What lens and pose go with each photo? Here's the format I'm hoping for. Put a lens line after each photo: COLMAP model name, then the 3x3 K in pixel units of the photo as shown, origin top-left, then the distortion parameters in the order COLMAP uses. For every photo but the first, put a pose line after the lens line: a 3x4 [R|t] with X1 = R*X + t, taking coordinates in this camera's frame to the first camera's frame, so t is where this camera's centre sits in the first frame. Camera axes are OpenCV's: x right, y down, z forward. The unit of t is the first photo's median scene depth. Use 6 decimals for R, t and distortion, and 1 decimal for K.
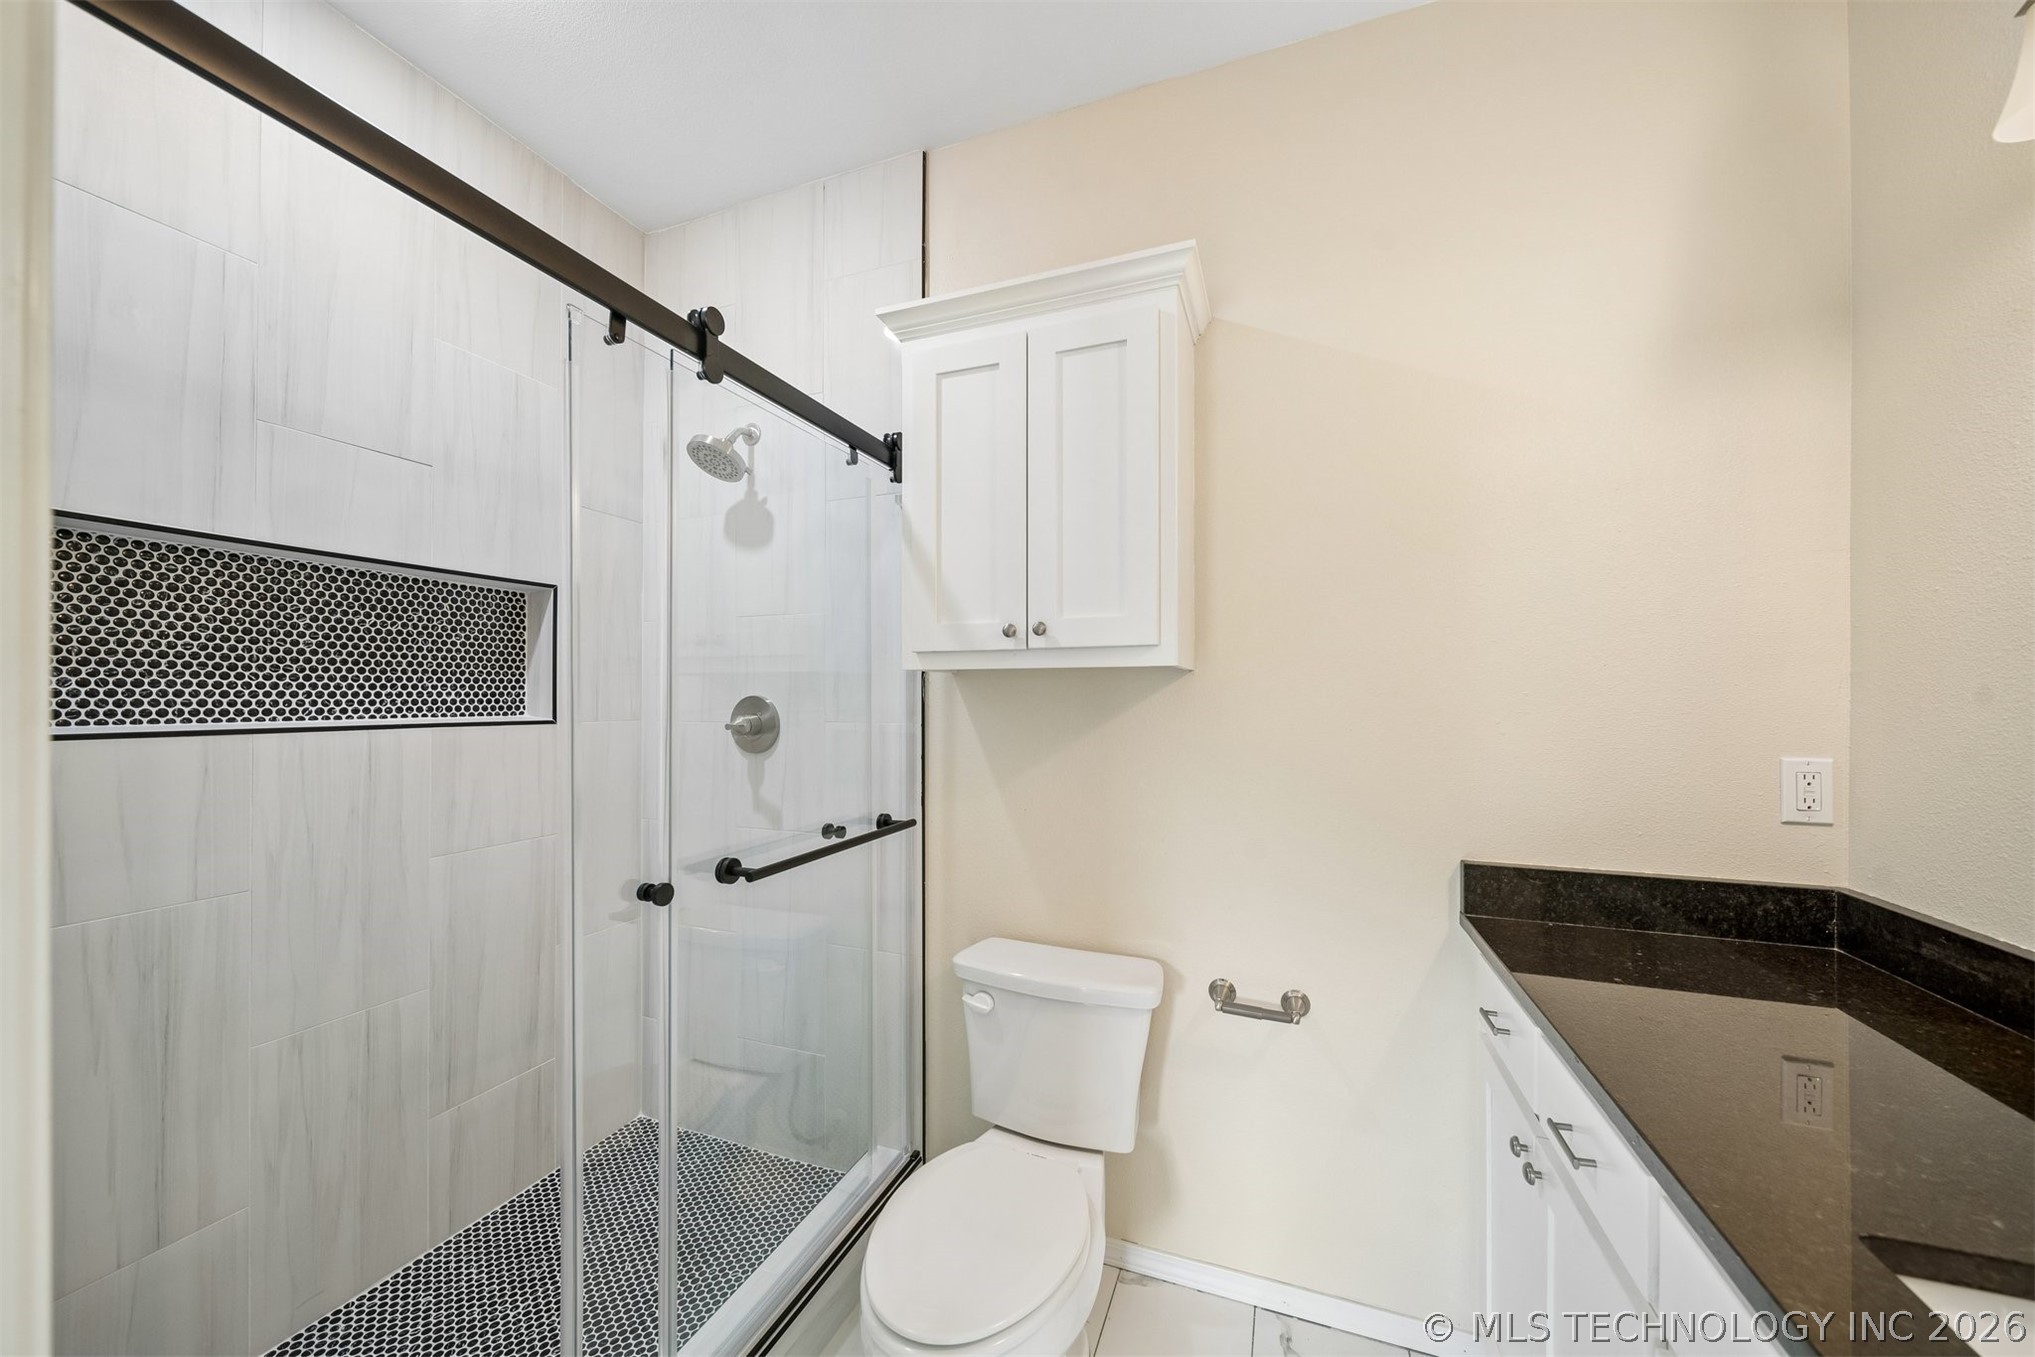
lens RADIAL K [[715.7, 0, 1033.0], [0, 715.7, 687.3], [0, 0, 1]] dist [-0.001198, -0.000604]
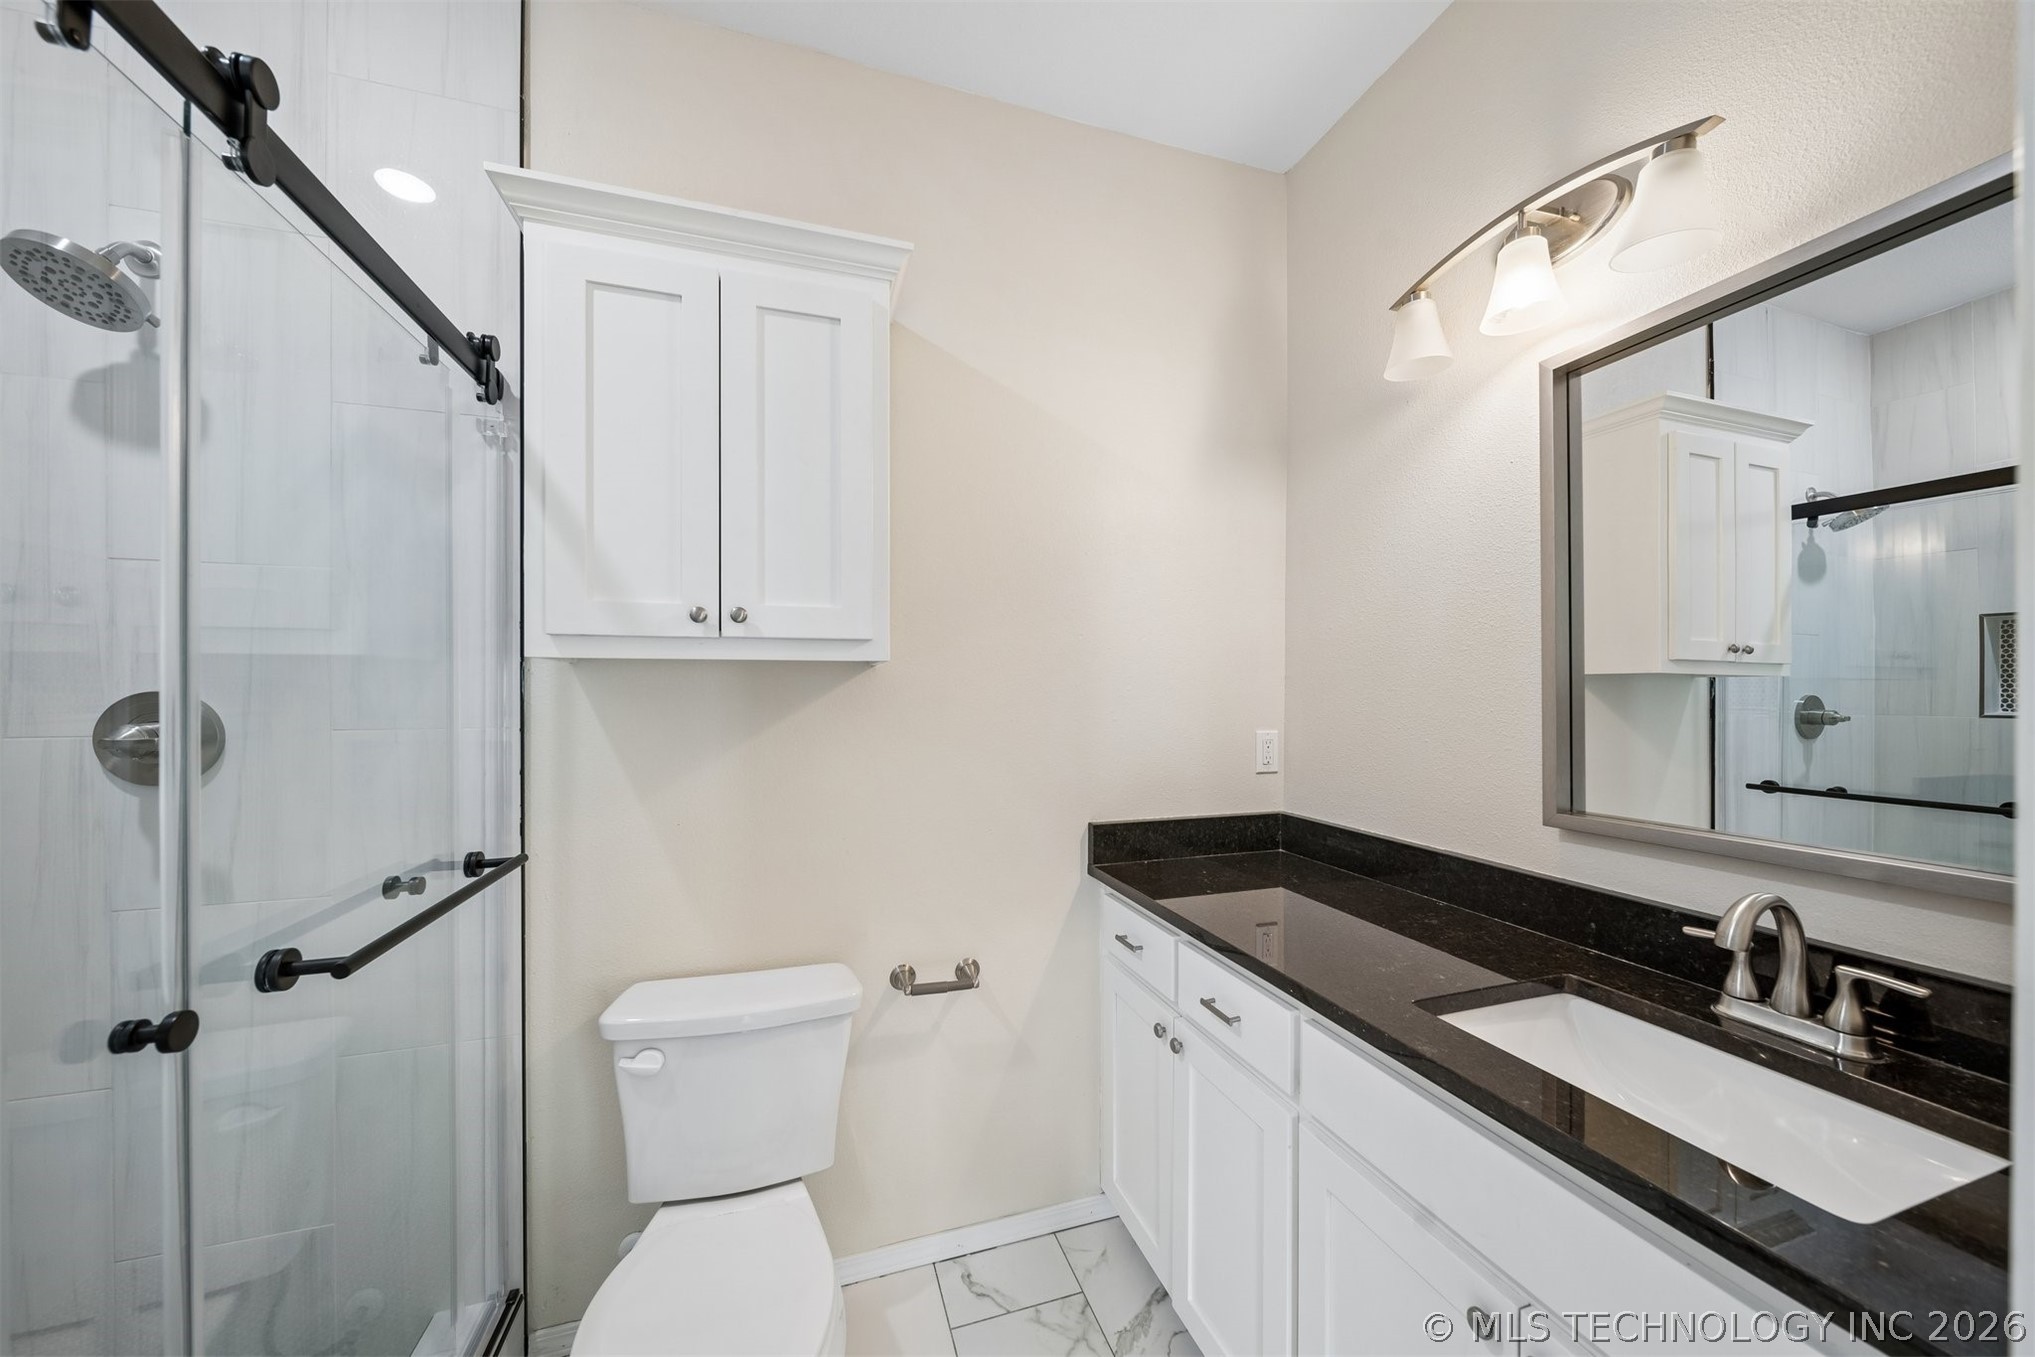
lens RADIAL K [[715.7, 0, 1031.4], [0, 715.7, 685.0], [0, 0, 1]] dist [-0.001198, -0.000604]
pose [[0.782387, 0.004475, 0.622776, -0.254223], [-0.007866, 0.999965, 0.002696, -0.000816], [-0.622742, -0.007008, 0.782396, 0.084372]]
